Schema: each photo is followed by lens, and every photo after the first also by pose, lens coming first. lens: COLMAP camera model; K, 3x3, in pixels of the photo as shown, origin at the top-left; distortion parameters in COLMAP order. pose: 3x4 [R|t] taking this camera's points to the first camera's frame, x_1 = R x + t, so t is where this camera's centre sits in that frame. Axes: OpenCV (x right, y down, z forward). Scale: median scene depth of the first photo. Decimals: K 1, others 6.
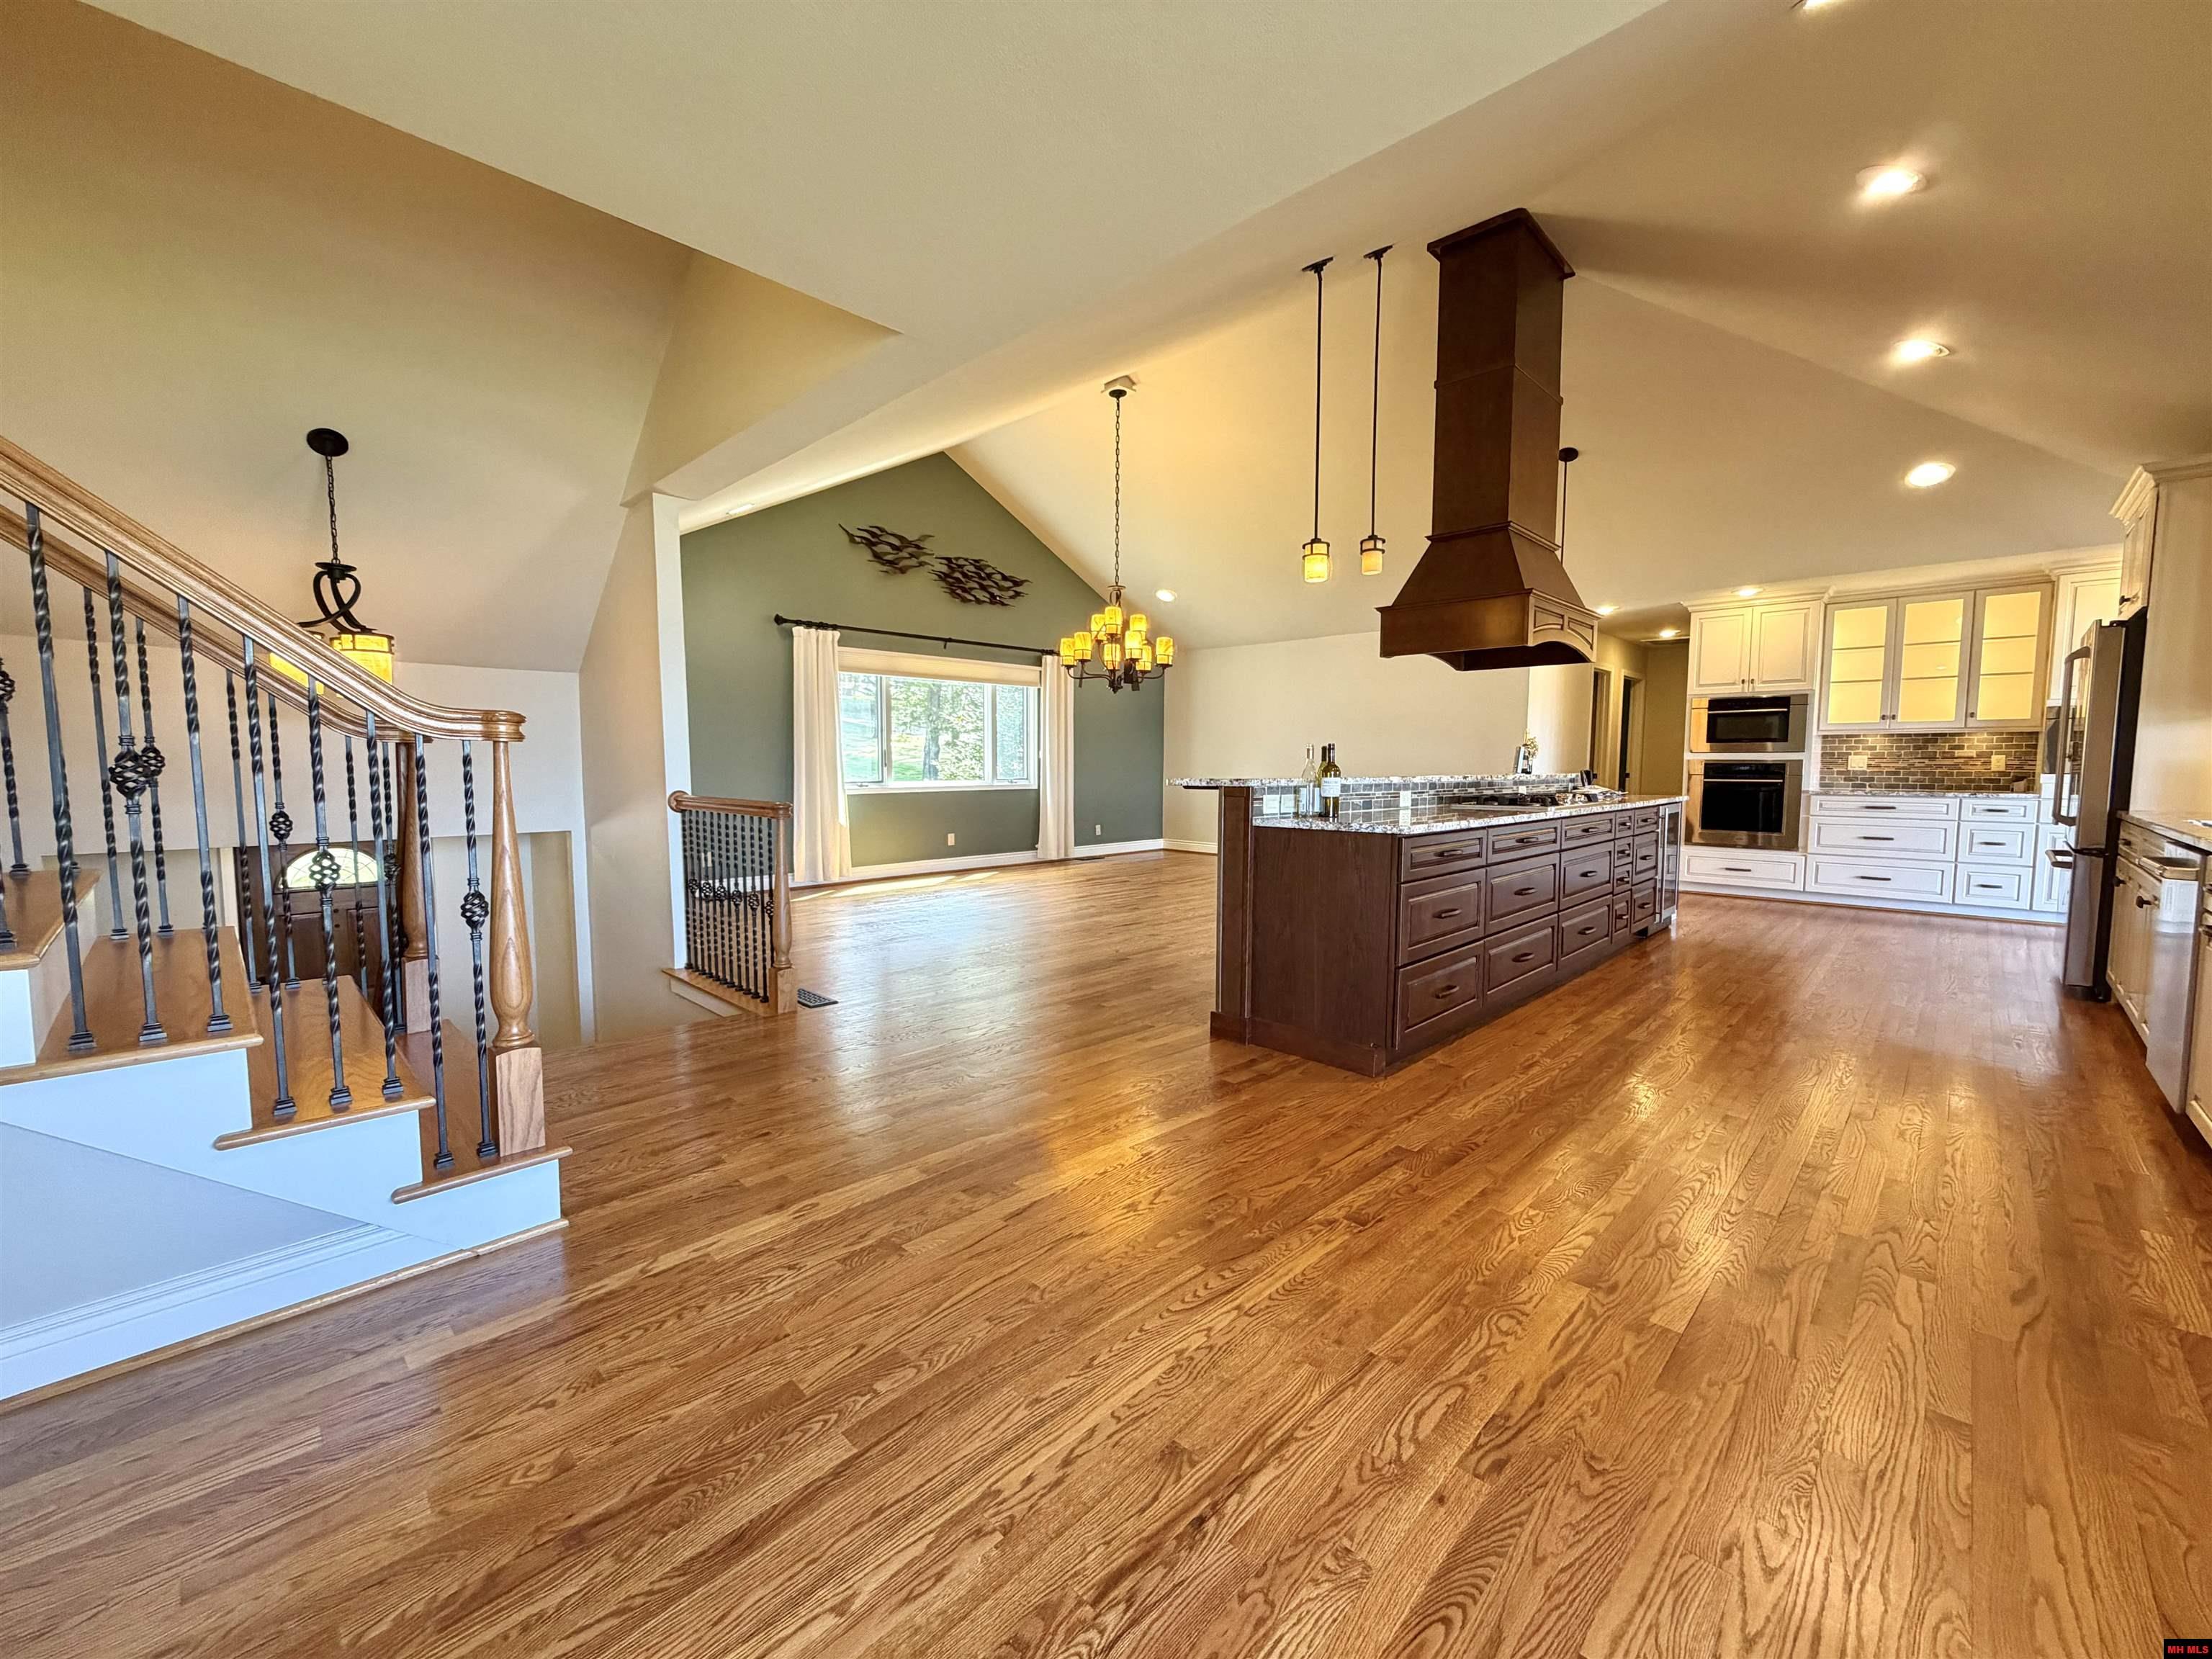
lens RADIAL K [[877.3, 0, 1094.6], [0, 877.3, 825.6], [0, 0, 1]] dist [-0.000229, -0.000253]
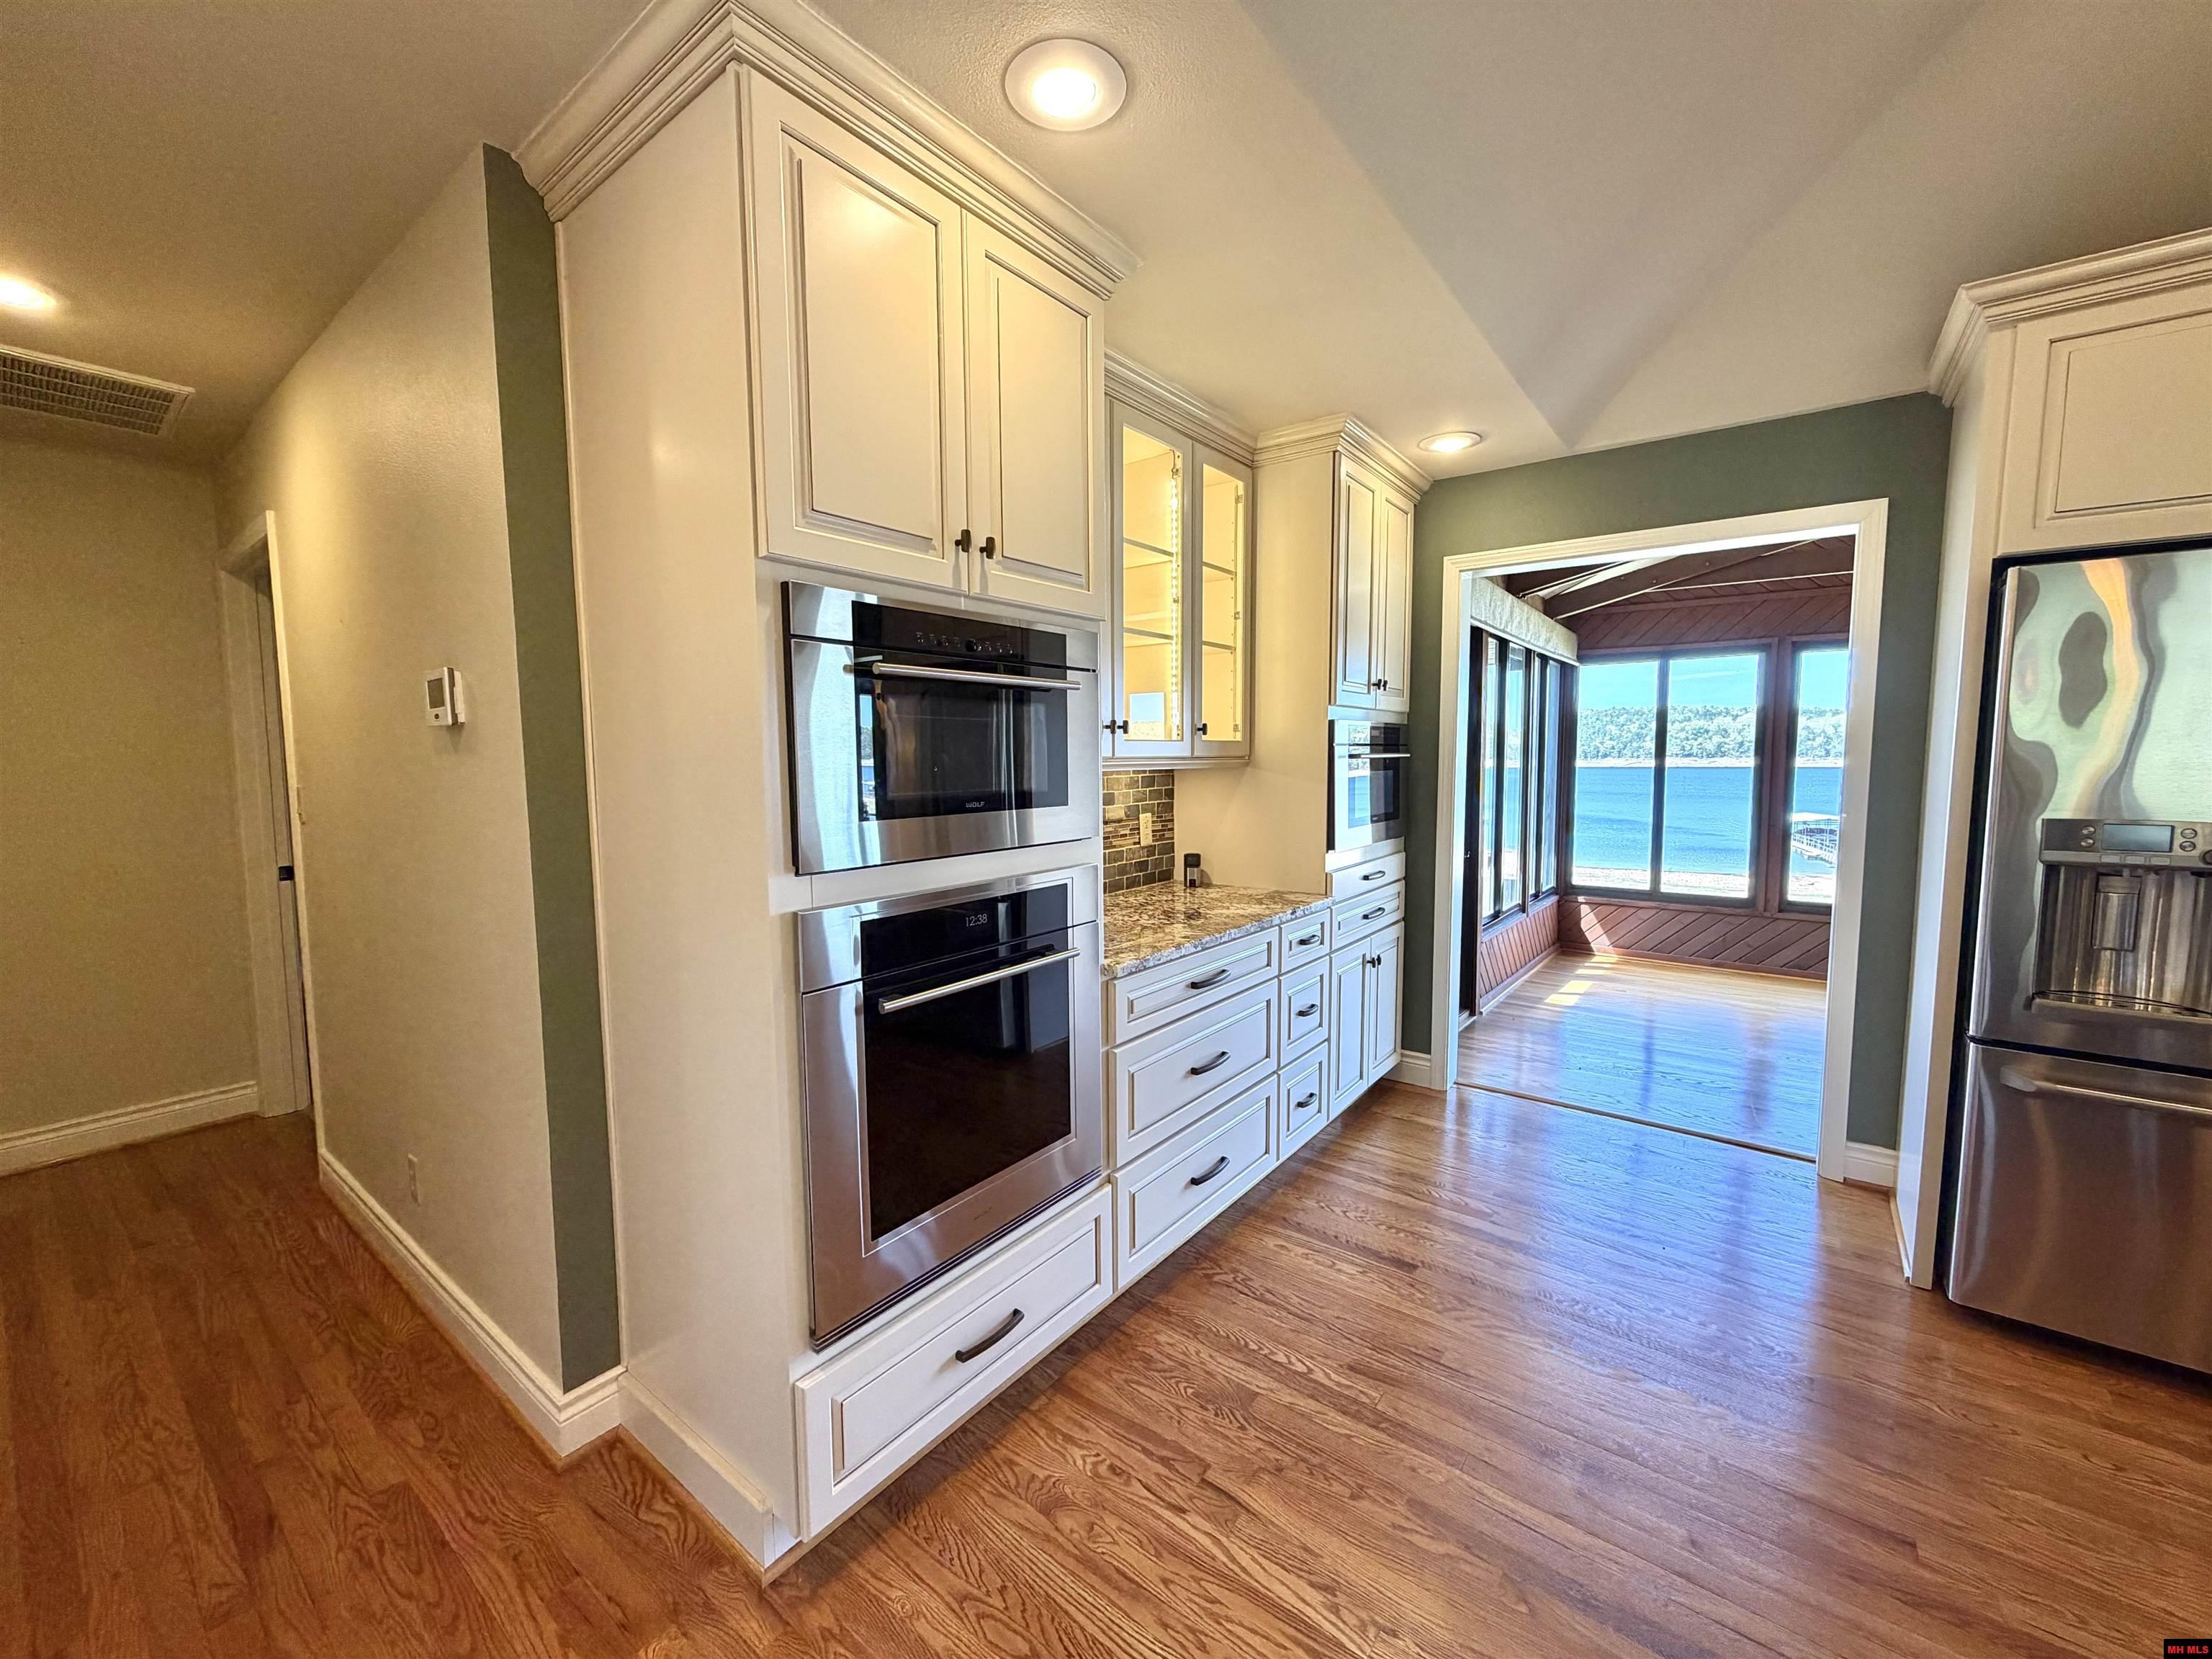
lens RADIAL K [[877.3, 0, 1102.4], [0, 877.3, 832.7], [0, 0, 1]] dist [-0.000229, -0.000253]
pose [[-0.122510, -0.087465, 0.988606, 0.552144], [0.080989, 0.991906, 0.097793, -0.119668], [-0.989157, 0.092047, -0.114434, 1.083958]]
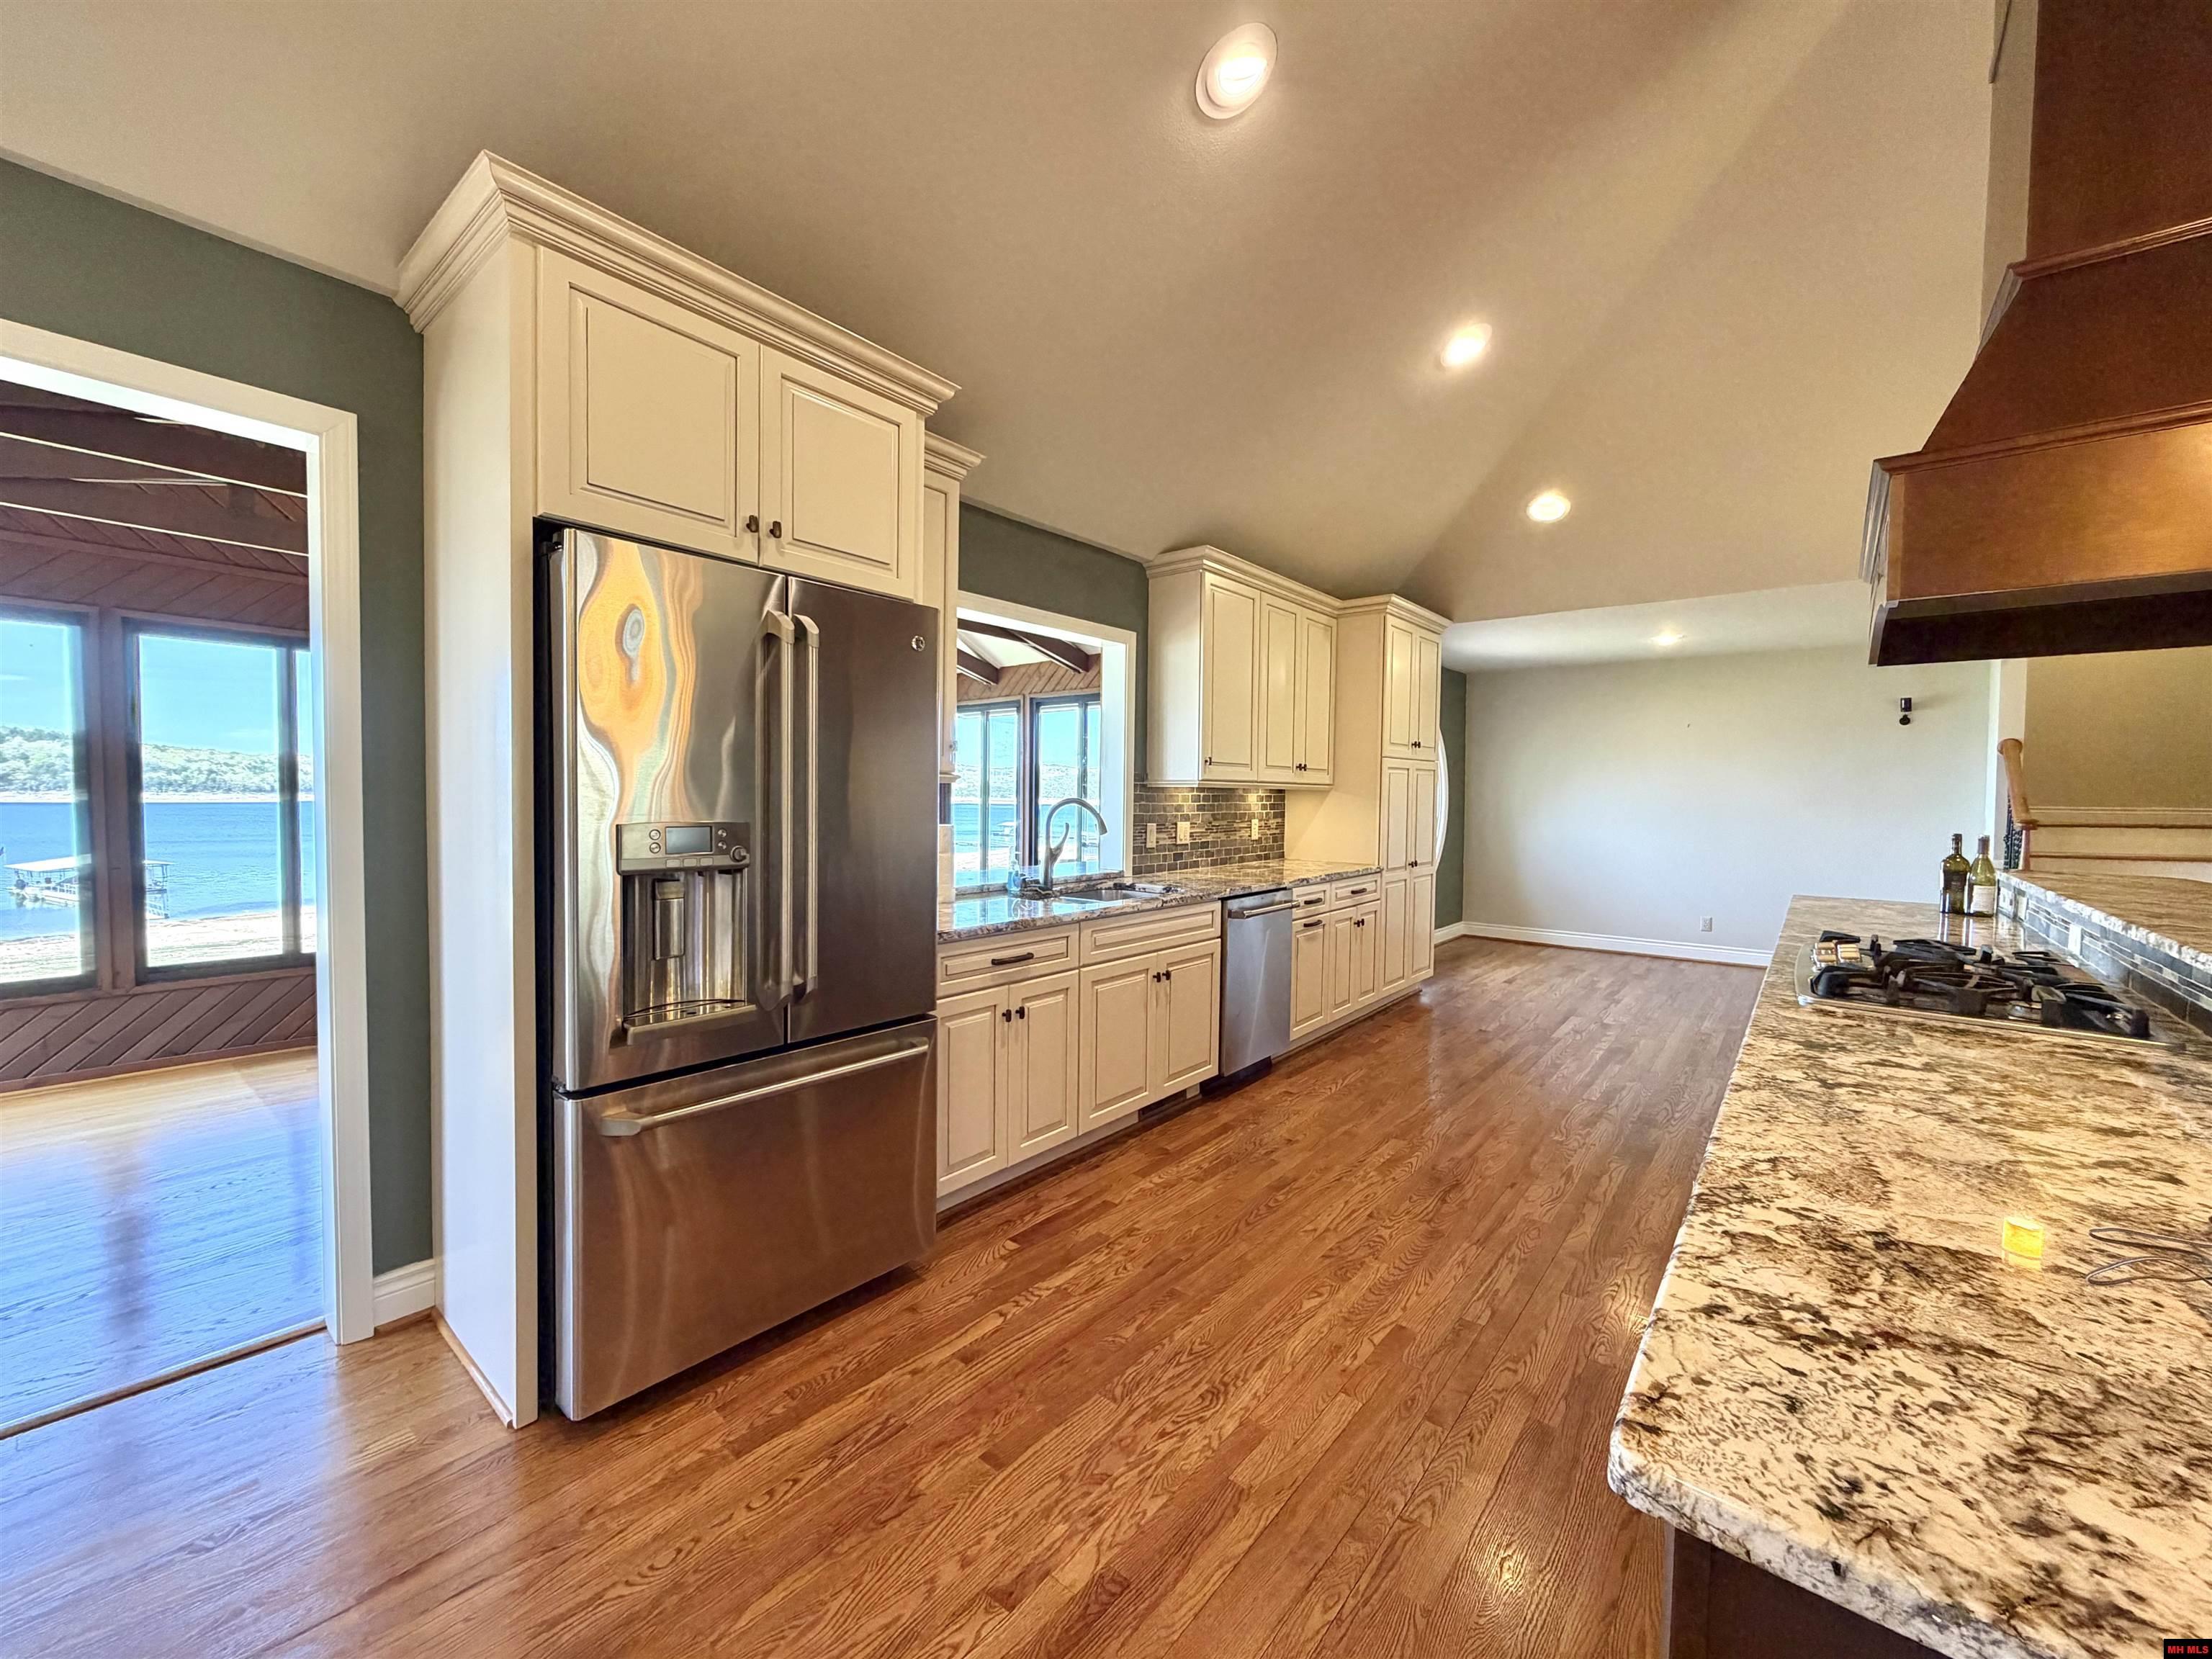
lens RADIAL K [[877.3, 0, 1097.6], [0, 877.3, 828.4], [0, 0, 1]] dist [-0.000229, -0.000253]
pose [[-0.995612, -0.011118, -0.092912, 0.689838], [-0.021379, 0.993681, 0.110183, -0.100134], [0.091100, 0.111686, -0.989559, 1.007177]]
